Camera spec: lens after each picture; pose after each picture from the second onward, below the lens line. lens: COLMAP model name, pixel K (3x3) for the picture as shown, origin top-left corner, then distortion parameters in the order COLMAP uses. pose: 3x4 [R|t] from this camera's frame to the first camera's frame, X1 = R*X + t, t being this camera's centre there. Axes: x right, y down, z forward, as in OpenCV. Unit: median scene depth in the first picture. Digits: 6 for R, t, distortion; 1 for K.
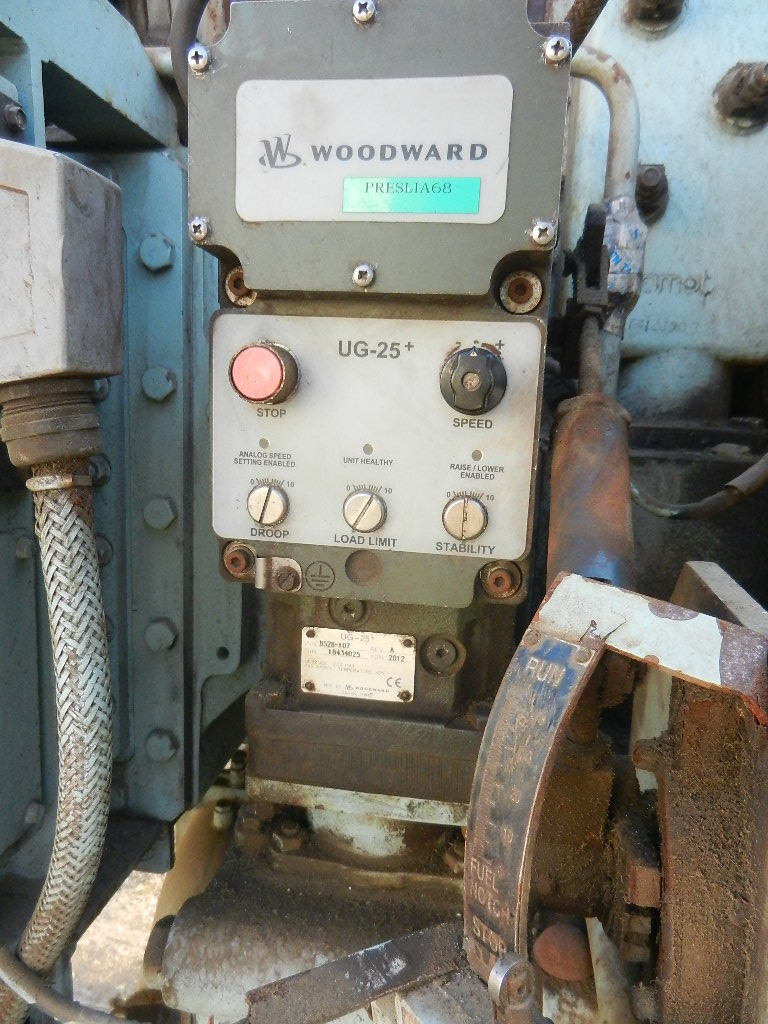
lens RADIAL K [[738.6, 0, 384.0], [0, 738.6, 512.0], [0, 0, 1]] dist [0.003919, -0.000694]
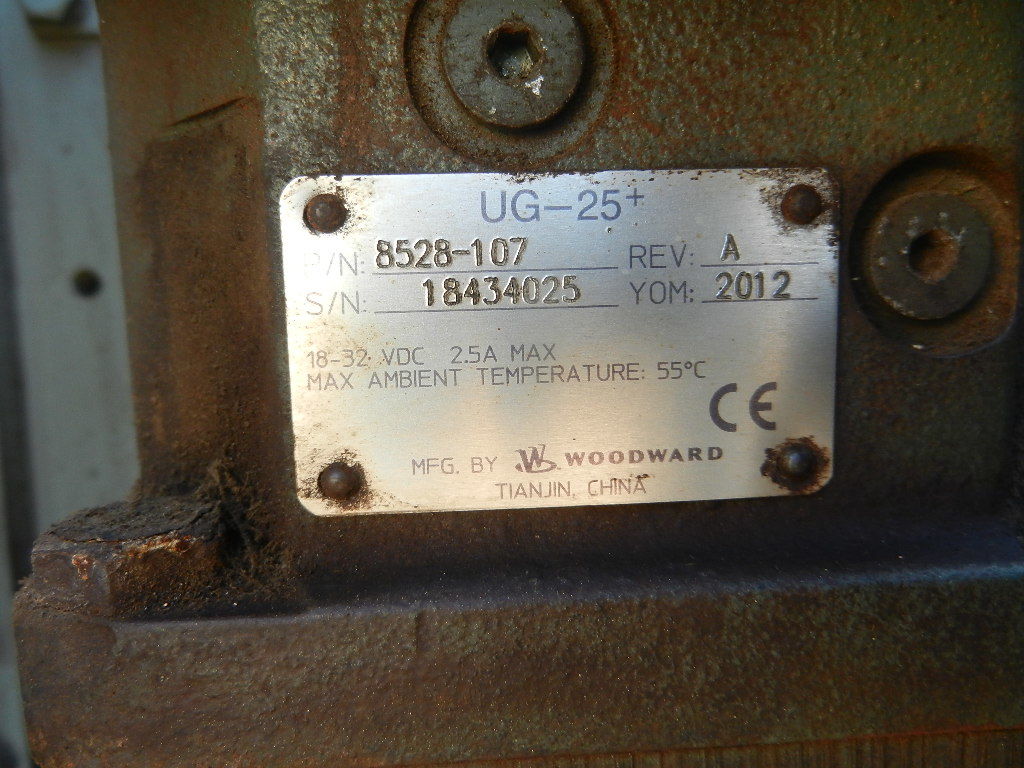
lens RADIAL K [[738.6, 0, 512.0], [0, 738.6, 384.0], [0, 0, 1]] dist [0.003919, -0.000694]
pose [[0.973558, -0.089815, 0.210044, -0.096727], [0.100745, 0.994029, -0.041907, 0.225767], [-0.205026, 0.061960, 0.976793, 0.801346]]
